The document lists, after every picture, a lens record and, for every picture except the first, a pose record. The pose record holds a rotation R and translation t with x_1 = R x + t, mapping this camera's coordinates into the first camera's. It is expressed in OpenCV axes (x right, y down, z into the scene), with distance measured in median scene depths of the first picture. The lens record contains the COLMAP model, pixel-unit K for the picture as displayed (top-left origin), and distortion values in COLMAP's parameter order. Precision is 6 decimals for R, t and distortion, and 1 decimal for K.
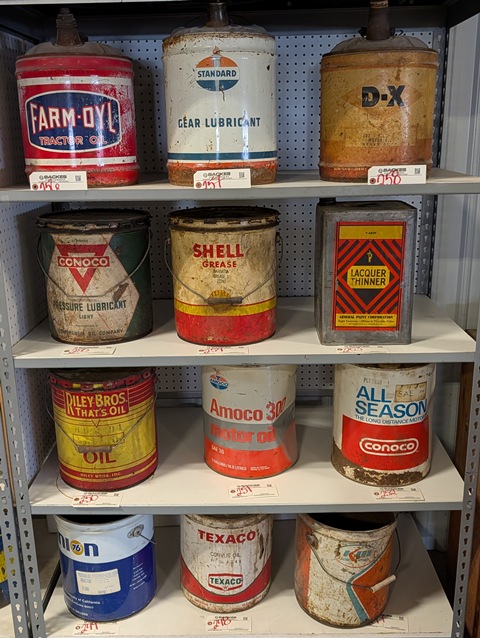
lens RADIAL K [[656.1, 0, 238.1], [0, 656.1, 322.3], [0, 0, 1]] dist [0.014032, 0.000000]
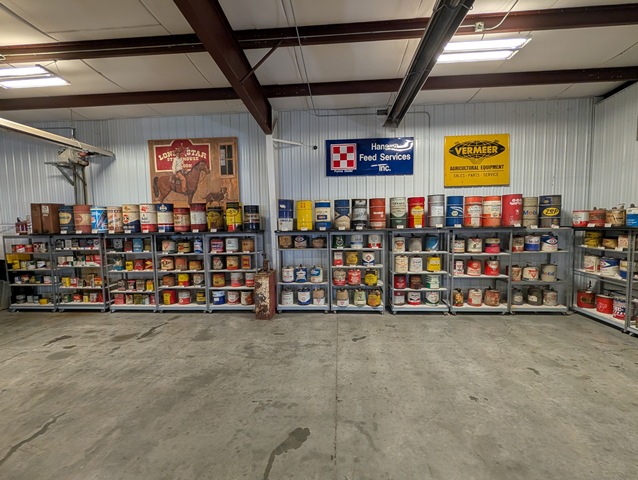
lens RADIAL K [[280.5, 0, 318.7], [0, 280.5, 241.4], [0, 0, 1]] dist [-0.001396, 0.000508]
pose [[0.998023, -0.000446, -0.062851, 1.384385], [-0.012798, 0.977583, -0.210161, 0.433693], [0.061536, 0.210550, 0.975644, -2.704302]]
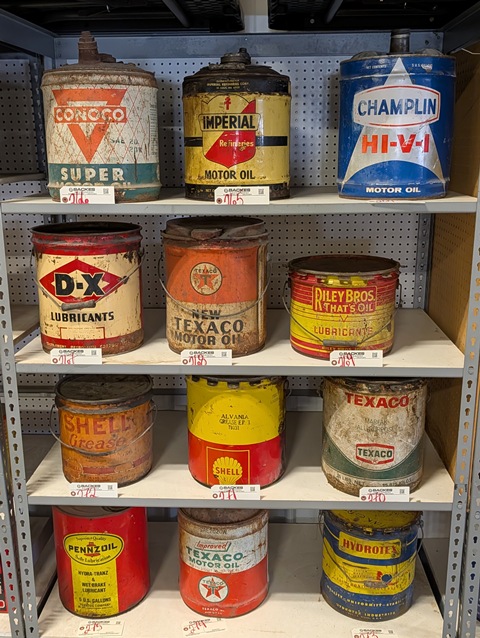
lens RADIAL K [[656.1, 0, 239.4], [0, 656.1, 318.8], [0, 0, 1]] dist [0.014032, 0.000000]
pose [[0.999557, 0.016488, -0.024795, -0.668913], [-0.017198, 0.999440, -0.028700, 0.019823], [0.024307, 0.029114, 0.999281, -0.022432]]
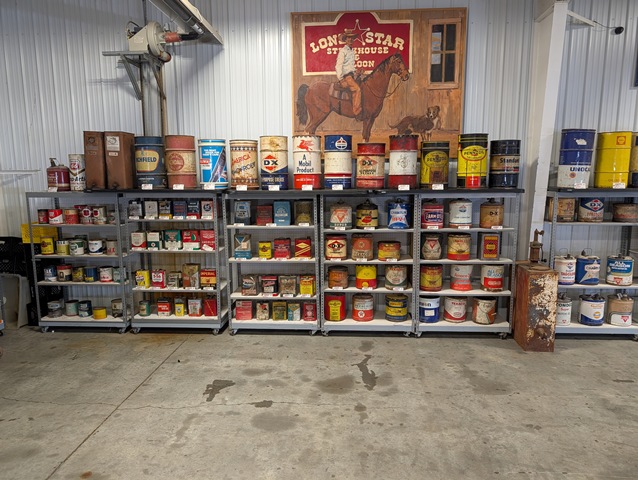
lens RADIAL K [[452.0, 0, 313.7], [0, 452.0, 244.0], [0, 0, 1]] dist [0.030922, -0.019404]
pose [[0.998492, 0.014554, -0.052940, -0.918803], [-0.021630, 0.990522, -0.135641, 0.388837], [0.050464, 0.136582, 0.989343, -2.383975]]
